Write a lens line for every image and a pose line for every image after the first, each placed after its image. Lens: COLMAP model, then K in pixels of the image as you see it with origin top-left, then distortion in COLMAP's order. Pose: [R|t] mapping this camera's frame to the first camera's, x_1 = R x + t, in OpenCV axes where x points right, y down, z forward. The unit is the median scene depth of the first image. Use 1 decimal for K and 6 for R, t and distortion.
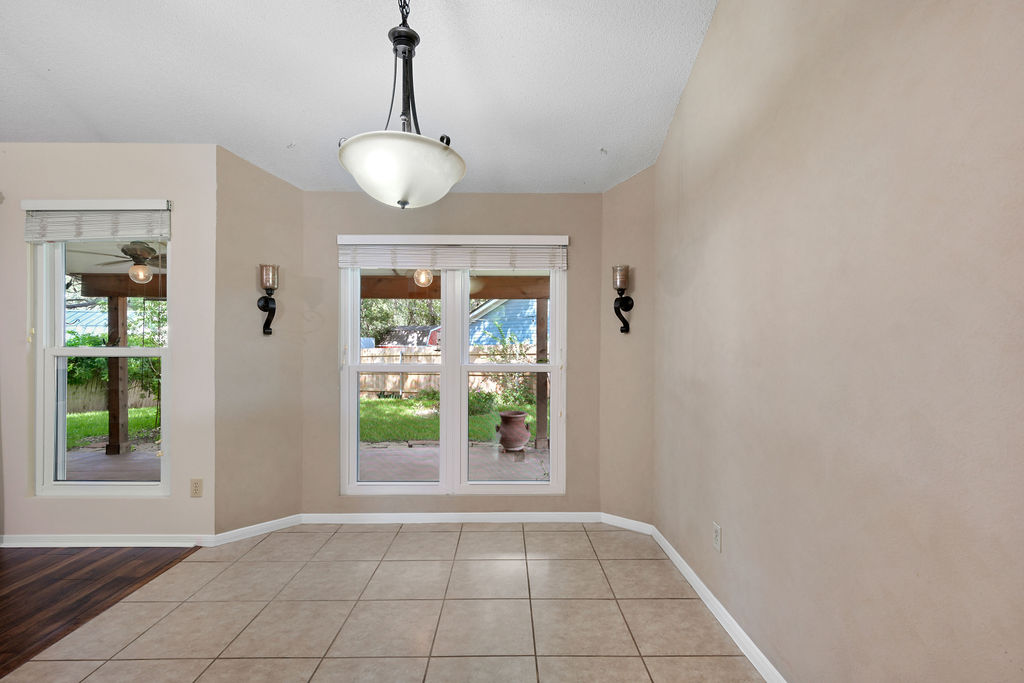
lens RADIAL K [[456.5, 0, 517.2], [0, 456.5, 354.0], [0, 0, 1]] dist [-0.004147, -0.002622]
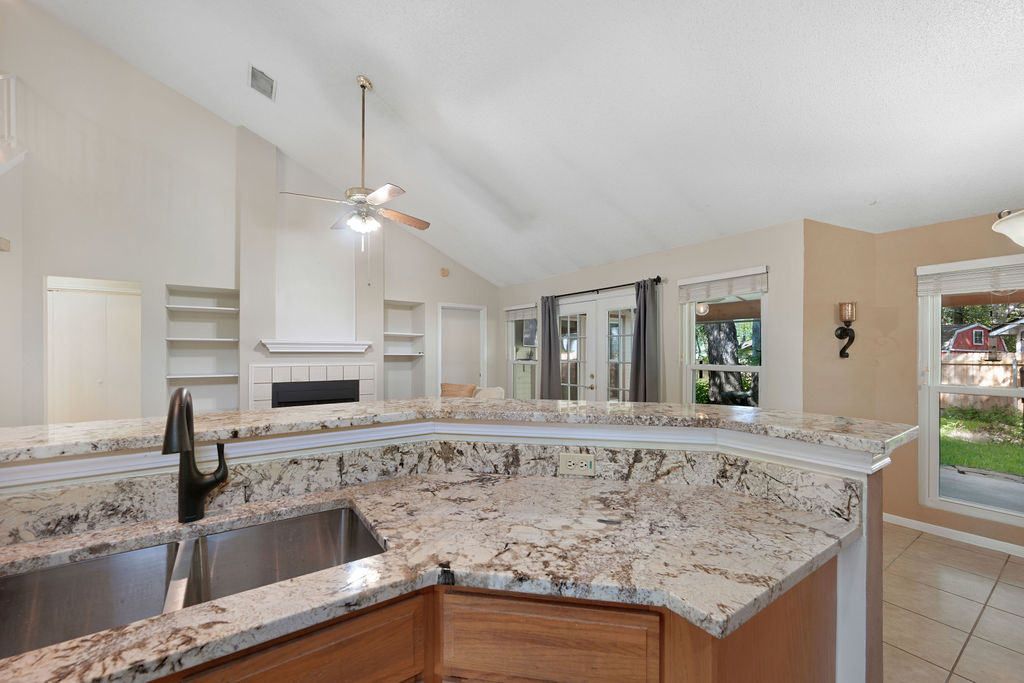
lens RADIAL K [[414.4, 0, 509.8], [0, 414.4, 350.8], [0, 0, 1]] dist [0.000257, 0.001985]
pose [[0.547936, -0.004609, -0.836507, -0.095188], [-0.005830, 0.999939, -0.009328, -0.043517], [0.836500, 0.009988, 0.547876, -0.383919]]
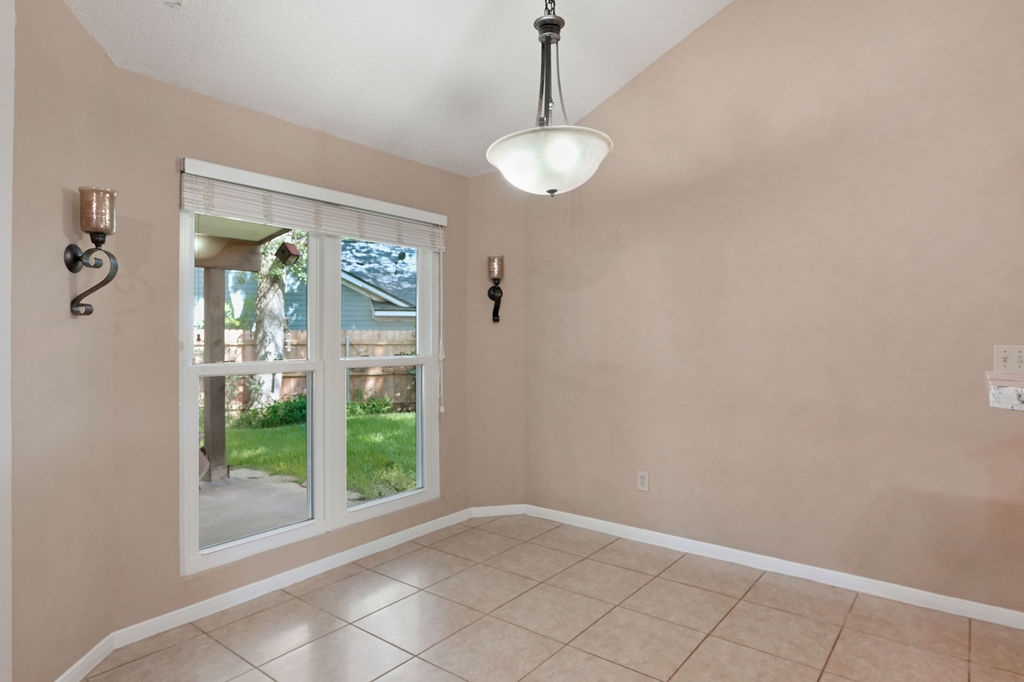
lens RADIAL K [[580.8, 0, 511.9], [0, 580.8, 334.8], [0, 0, 1]] dist [0.016515, -0.002540]
pose [[0.634685, -0.000961, 0.772771, -0.745569], [0.014172, 0.999846, -0.010396, -0.004201], [-0.772641, 0.017550, 0.634600, 0.155364]]
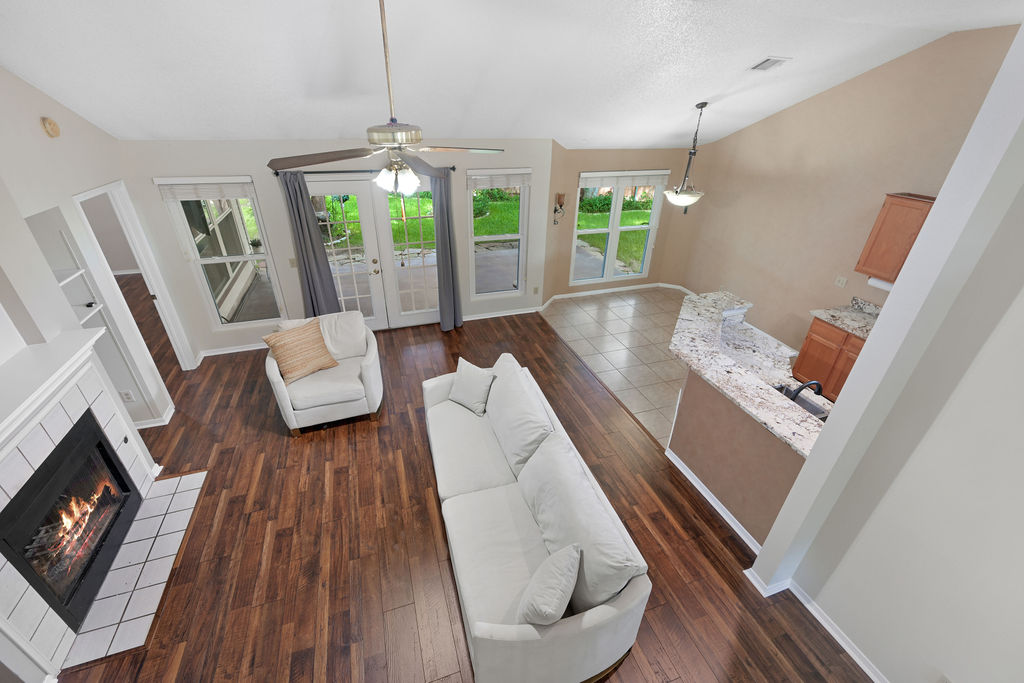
lens RADIAL K [[414.4, 0, 501.3], [0, 414.4, 345.1], [0, 0, 1]] dist [0.000257, 0.001985]
pose [[0.957971, -0.136115, 0.252514, -1.385315], [-0.006079, 0.870429, 0.492257, -0.523693], [-0.286799, -0.473103, 0.833019, -0.915198]]
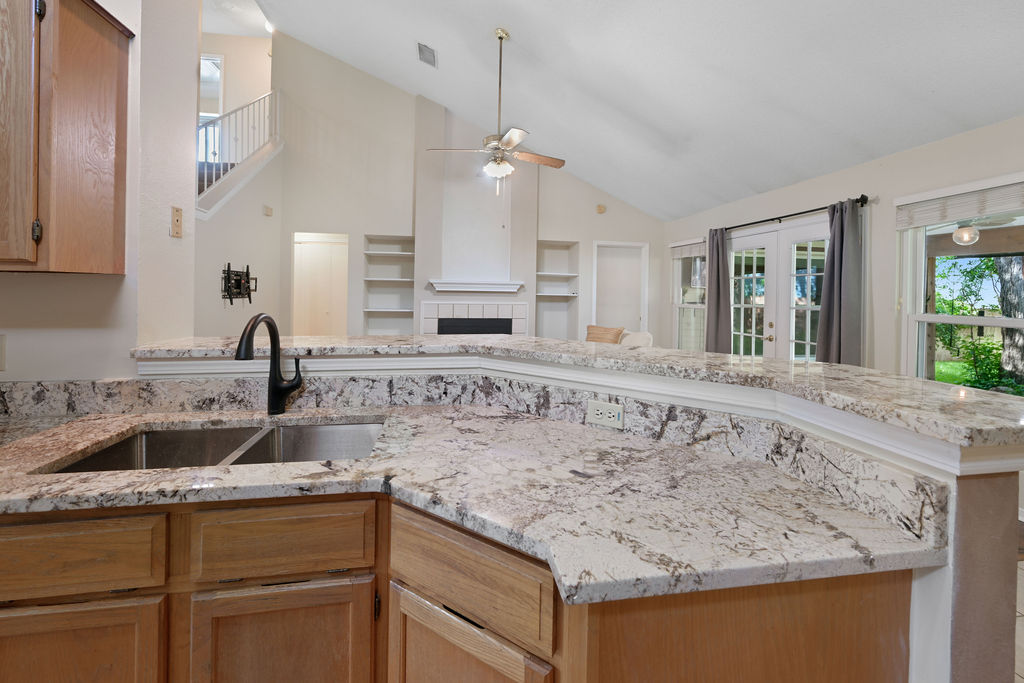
lens RADIAL K [[436.2, 0, 508.3], [0, 436.2, 290.7], [0, 0, 1]] dist [0.001471, -0.000249]
pose [[0.141477, -0.003988, -0.989933, -0.016405], [-0.020798, 0.999759, -0.007000, -0.042254], [0.989723, 0.021579, 0.141360, -0.233124]]
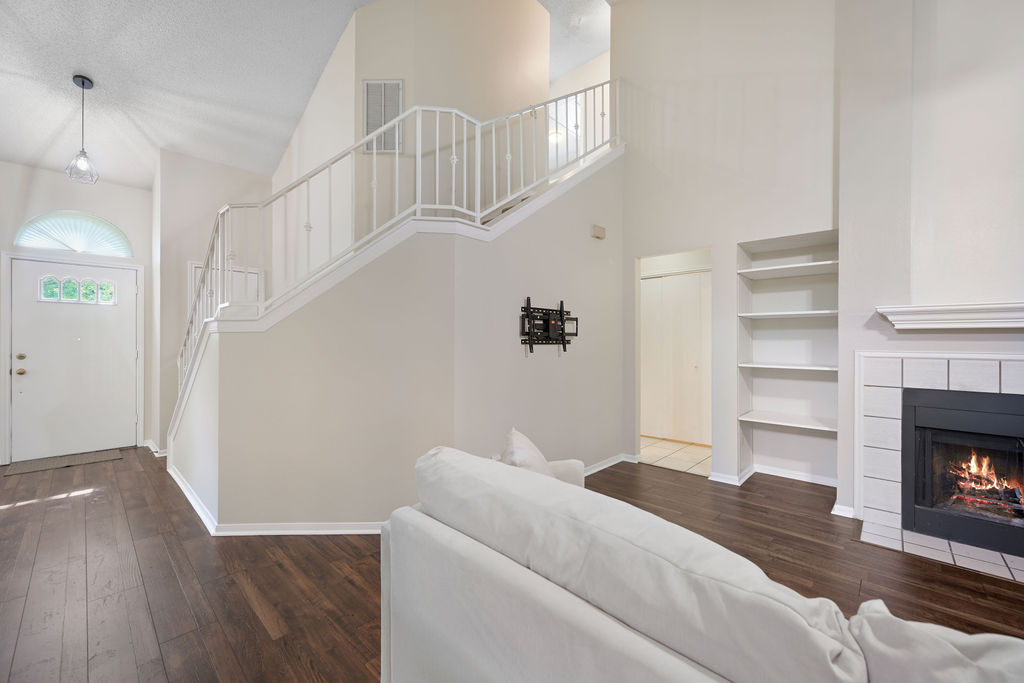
lens RADIAL K [[414.4, 0, 513.1], [0, 414.4, 338.0], [0, 0, 1]] dist [0.000257, 0.001985]
pose [[-0.692730, -0.011869, -0.721099, -0.806644], [-0.011619, 0.999918, -0.005297, -0.016657], [0.721103, 0.004709, -0.692812, -0.252717]]
